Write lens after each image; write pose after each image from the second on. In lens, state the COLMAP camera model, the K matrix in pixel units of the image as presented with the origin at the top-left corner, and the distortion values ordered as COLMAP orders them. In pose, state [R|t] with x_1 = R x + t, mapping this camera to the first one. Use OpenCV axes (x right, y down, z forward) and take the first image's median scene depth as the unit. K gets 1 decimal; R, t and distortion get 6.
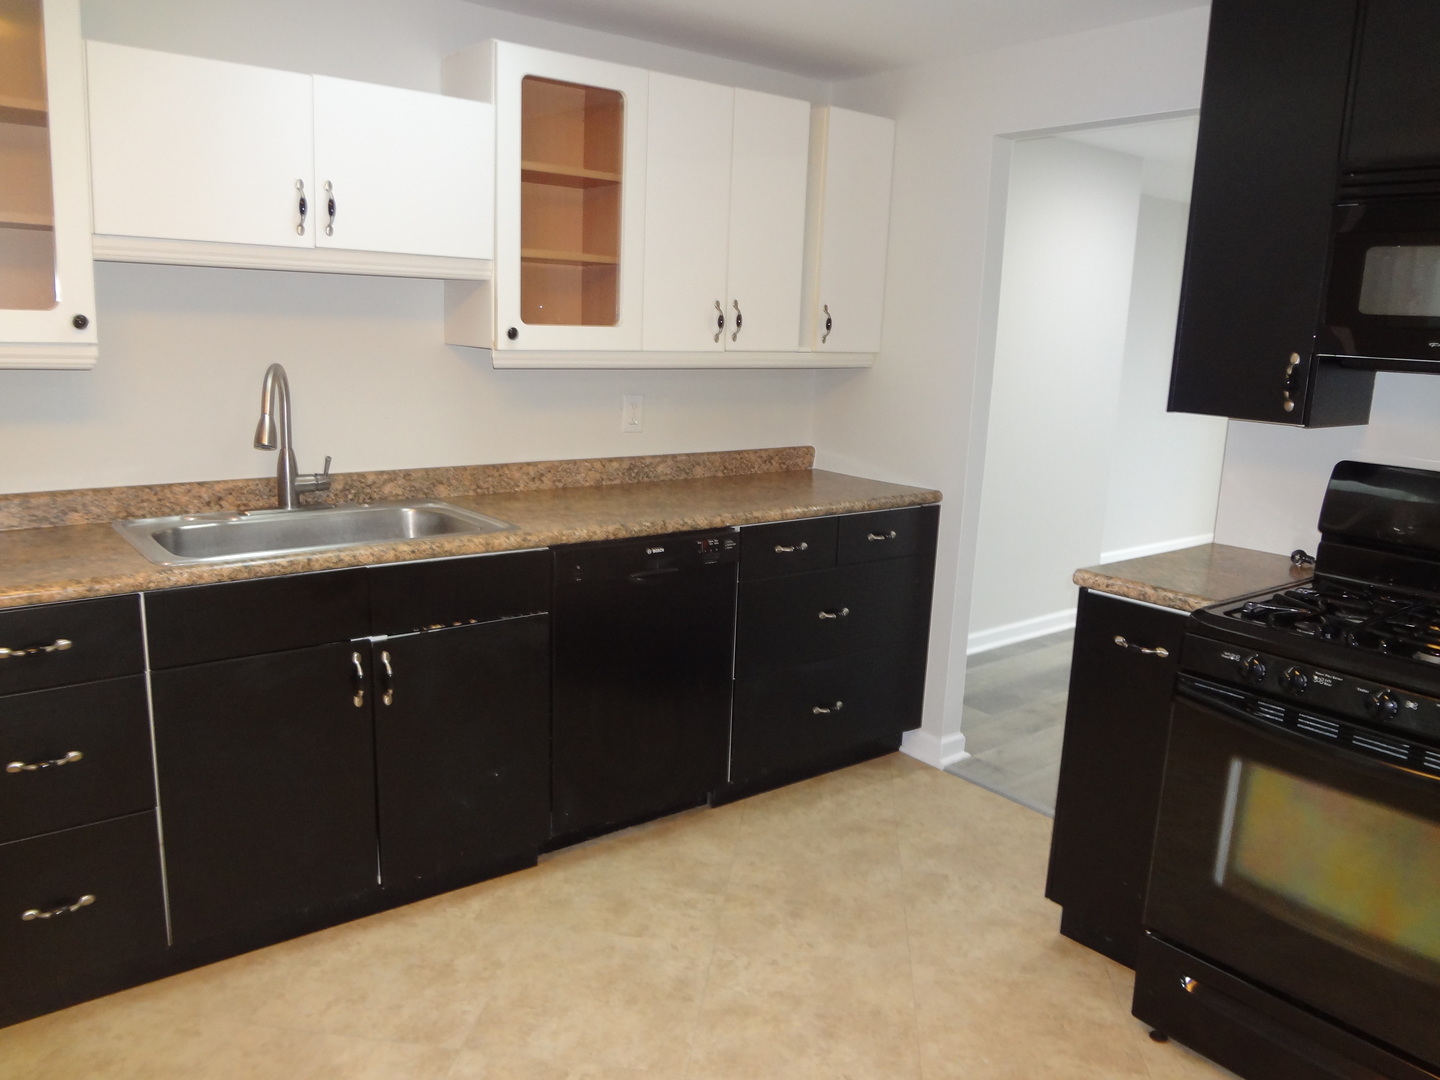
lens RADIAL K [[1072.7, 0, 720.0], [0, 1072.7, 540.0], [0, 0, 1]] dist [-0.050140, 0.003225]
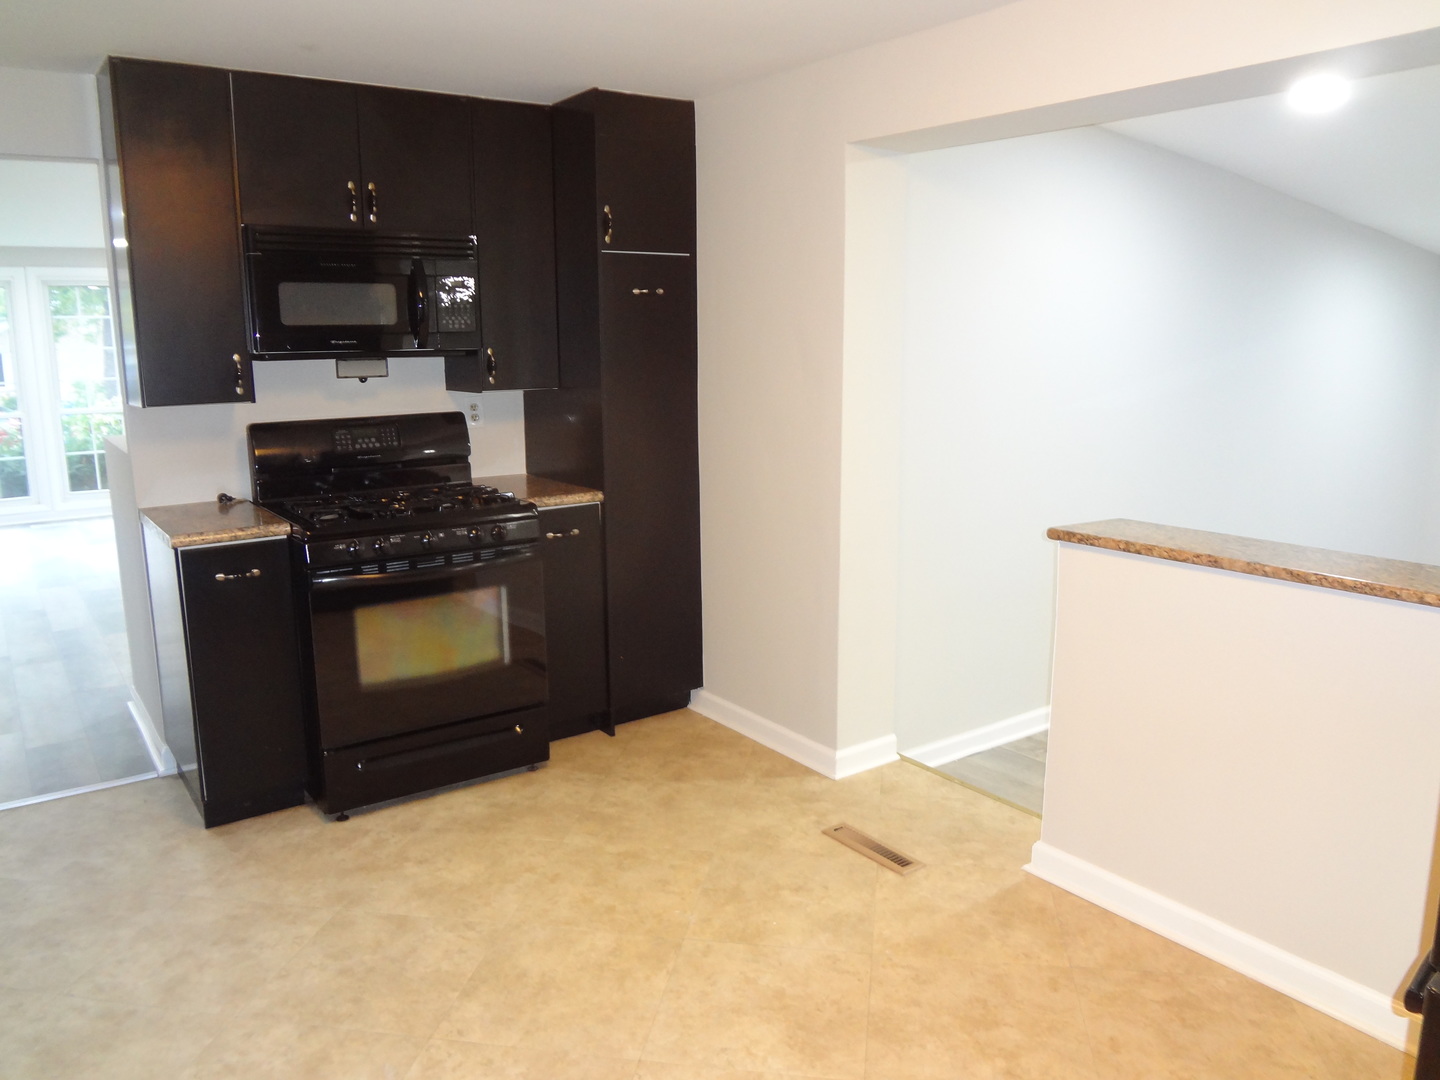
lens RADIAL K [[1072.7, 0, 720.0], [0, 1072.7, 540.0], [0, 0, 1]] dist [-0.050140, 0.003225]
pose [[0.043165, -0.221424, 0.974222, -0.828111], [0.211571, 0.955040, 0.207691, -0.087220], [-0.976409, 0.197152, 0.088072, 0.249570]]
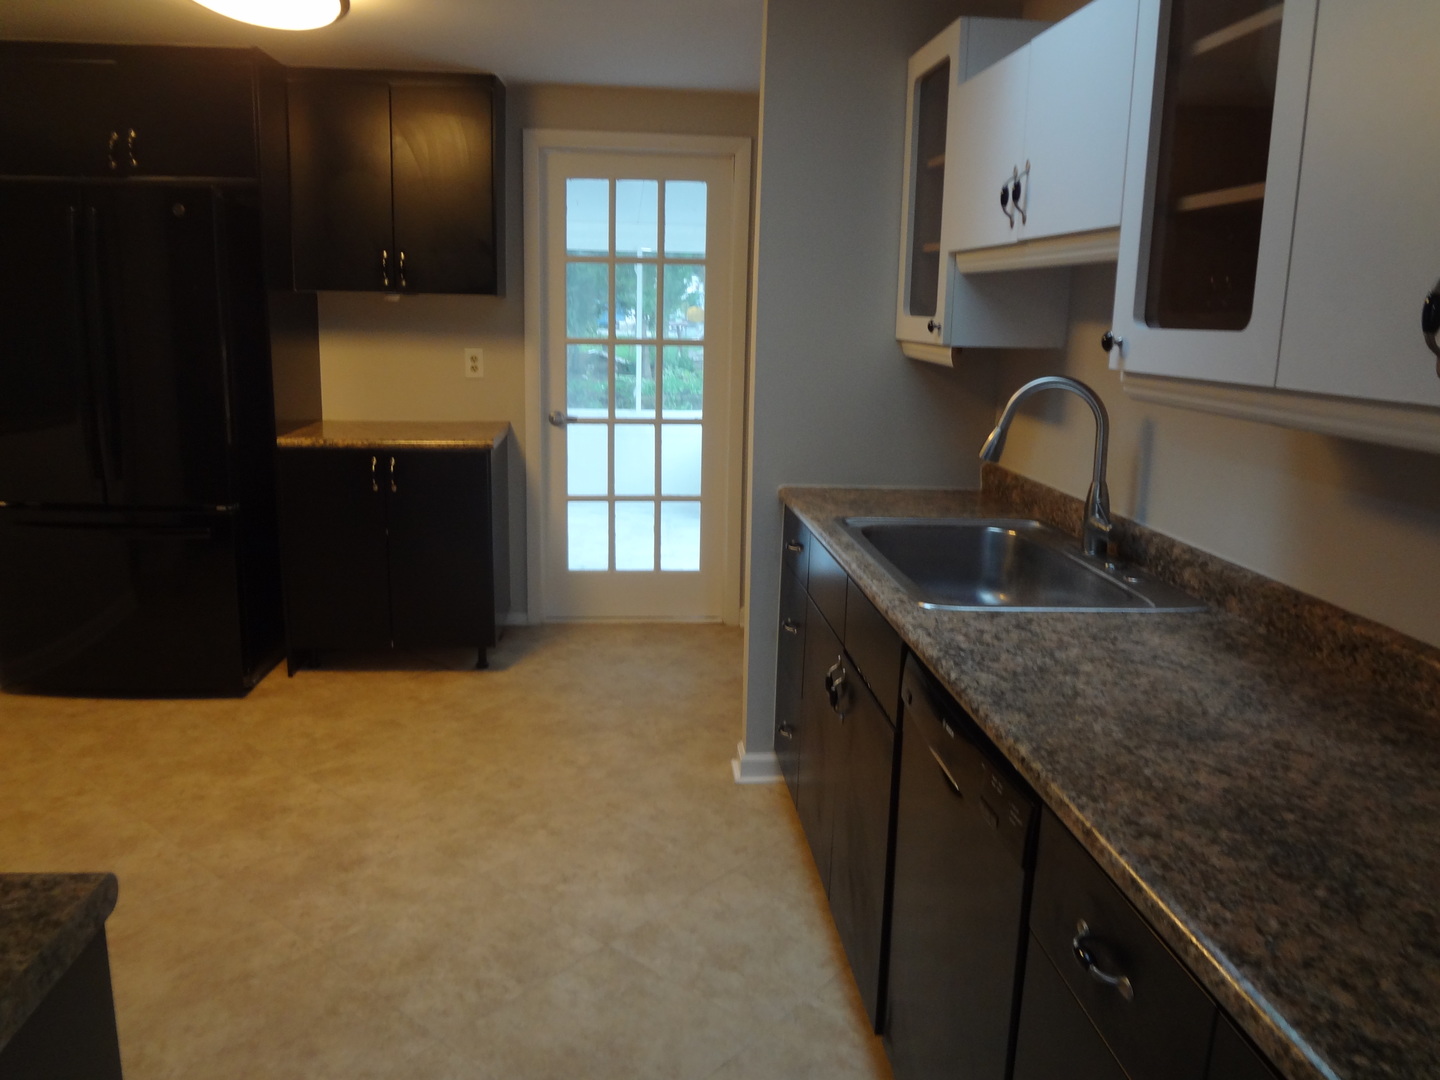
lens RADIAL K [[1072.7, 0, 720.0], [0, 1072.7, 540.0], [0, 0, 1]] dist [-0.050140, 0.003225]
pose [[-0.539332, 0.126214, -0.832581, 0.509093], [-0.212872, 0.936158, 0.279810, -0.237552], [0.814743, 0.328143, -0.478033, 1.293611]]
